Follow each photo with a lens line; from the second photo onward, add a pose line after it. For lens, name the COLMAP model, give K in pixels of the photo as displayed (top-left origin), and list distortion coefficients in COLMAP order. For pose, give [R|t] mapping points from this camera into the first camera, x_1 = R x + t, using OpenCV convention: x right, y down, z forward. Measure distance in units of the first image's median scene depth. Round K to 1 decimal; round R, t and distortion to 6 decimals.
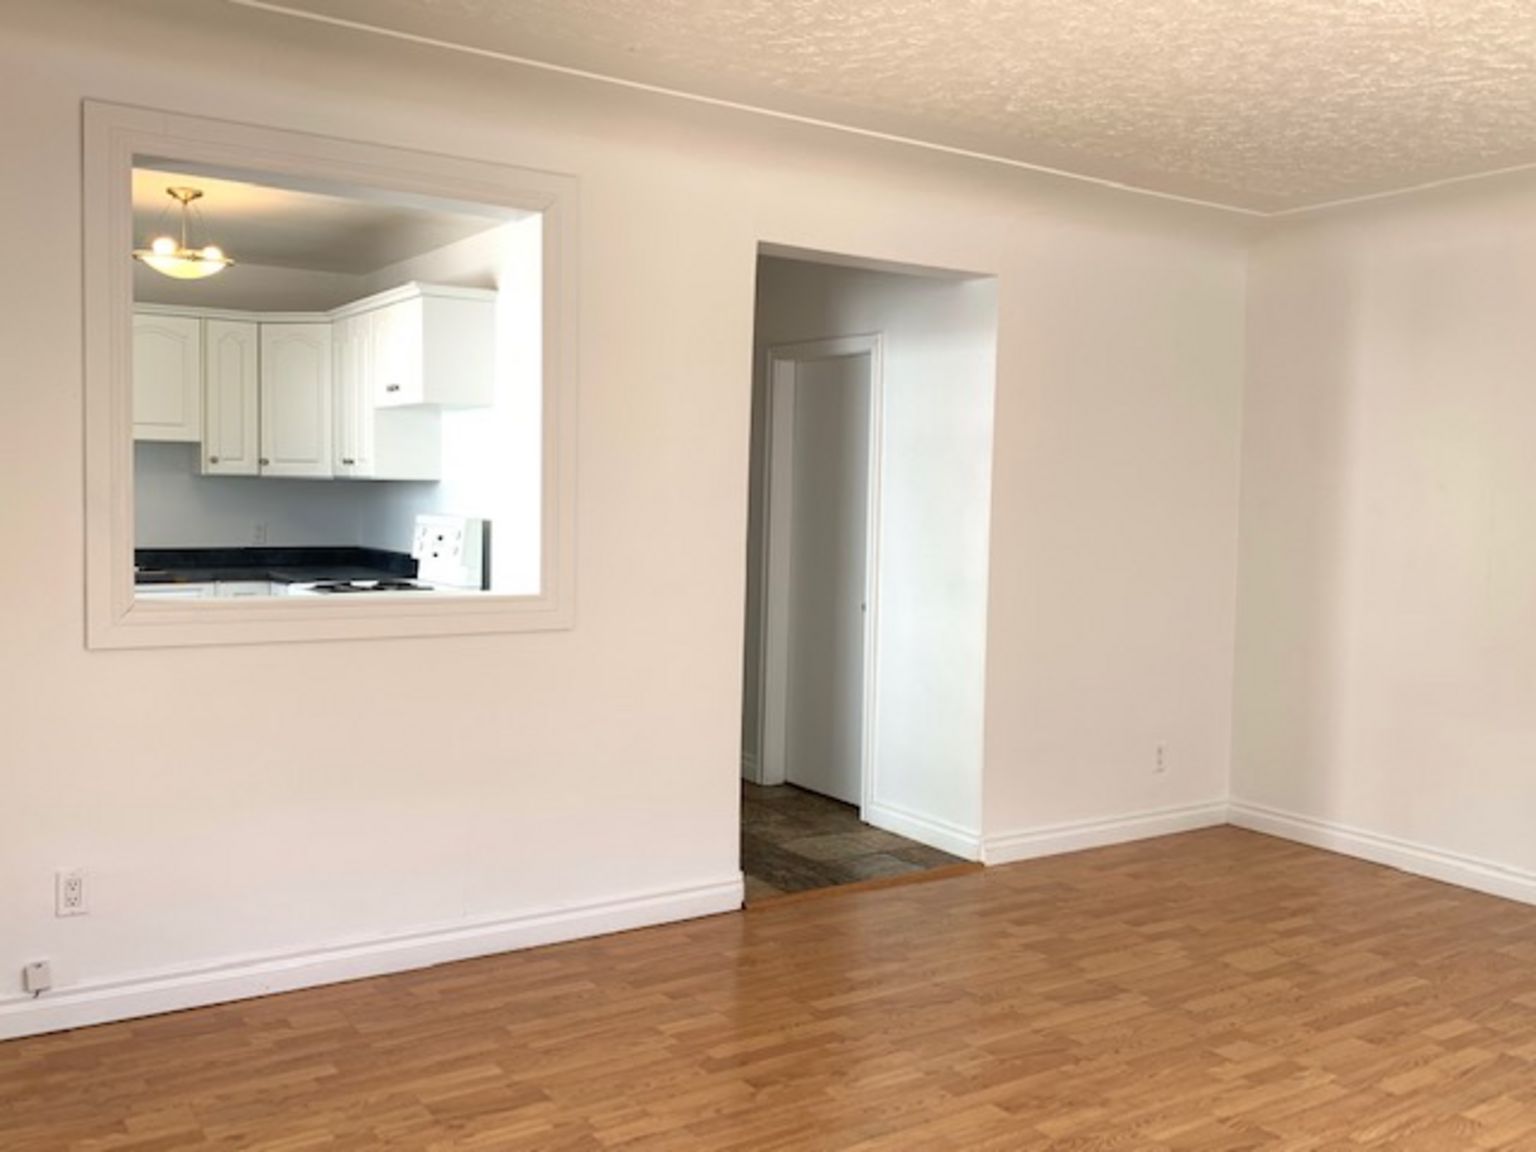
lens RADIAL K [[1358.4, 0, 759.7], [0, 1358.4, 572.9], [0, 0, 1]] dist [0.026416, -0.059174]
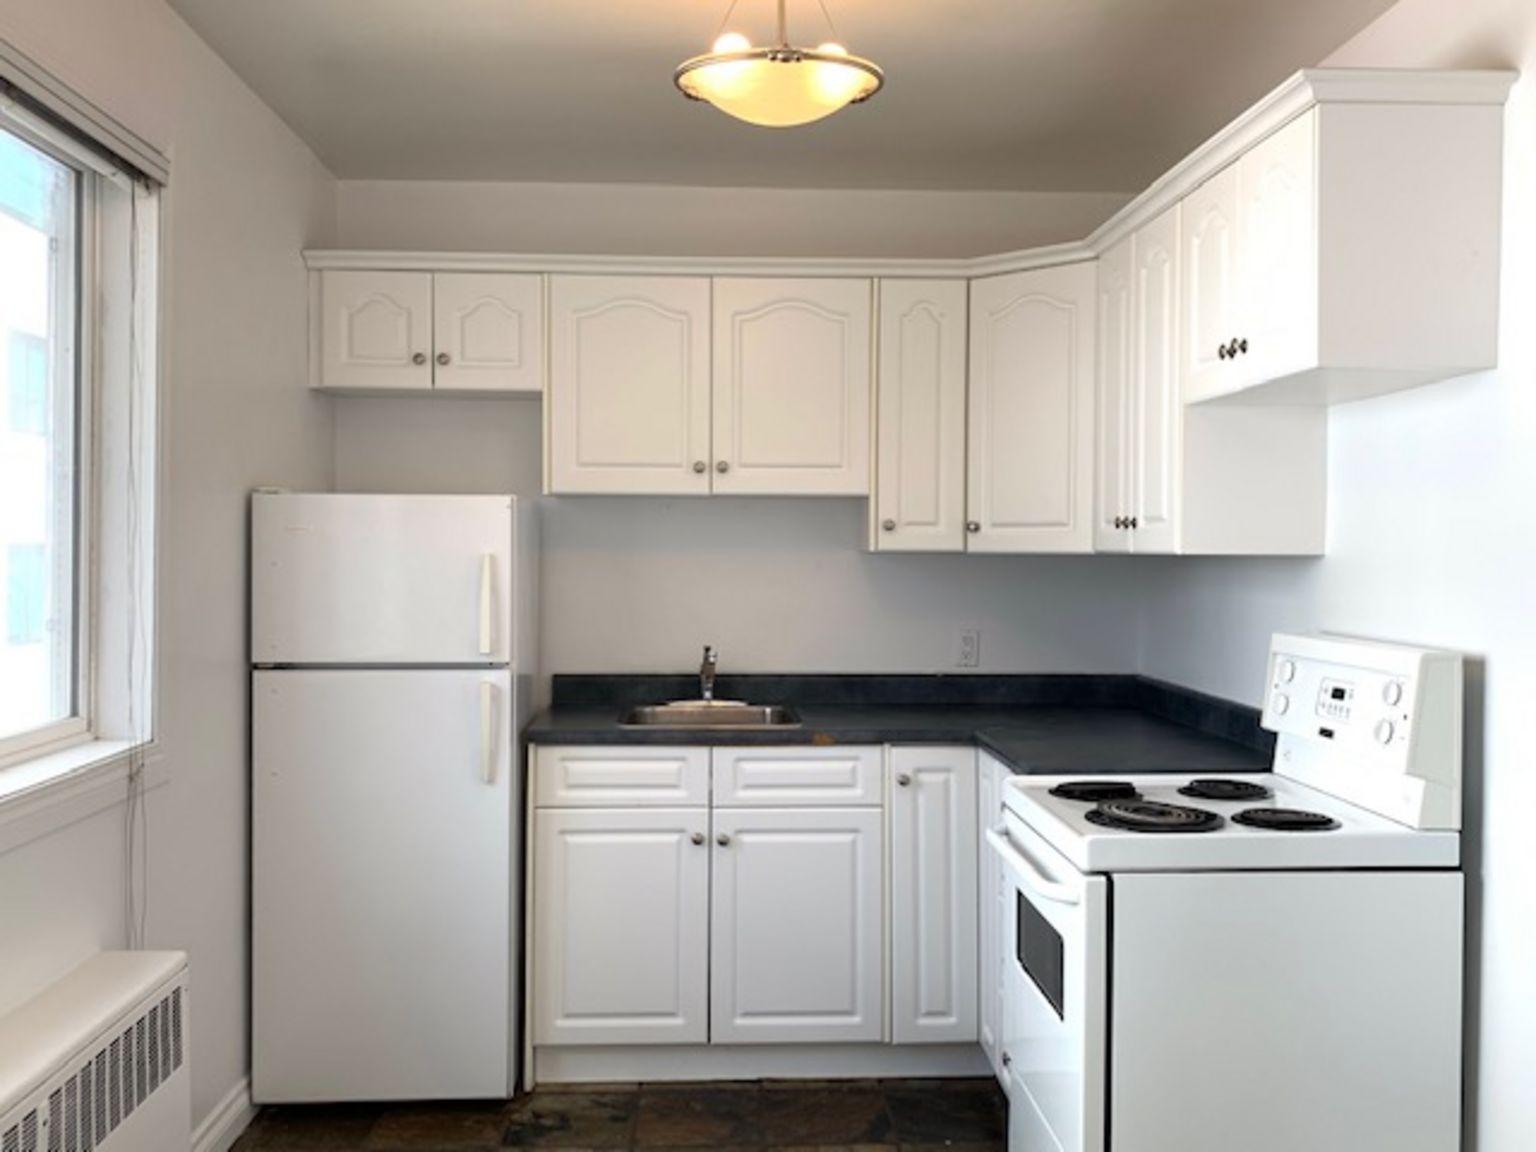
lens RADIAL K [[1358.4, 0, 754.4], [0, 1358.4, 585.4], [0, 0, 1]] dist [0.026416, -0.059174]
pose [[0.854375, -0.000410, -0.519657, -0.154677], [-0.021007, 0.999155, -0.035325, -0.037176], [0.519232, 0.041097, 0.853645, 0.490747]]
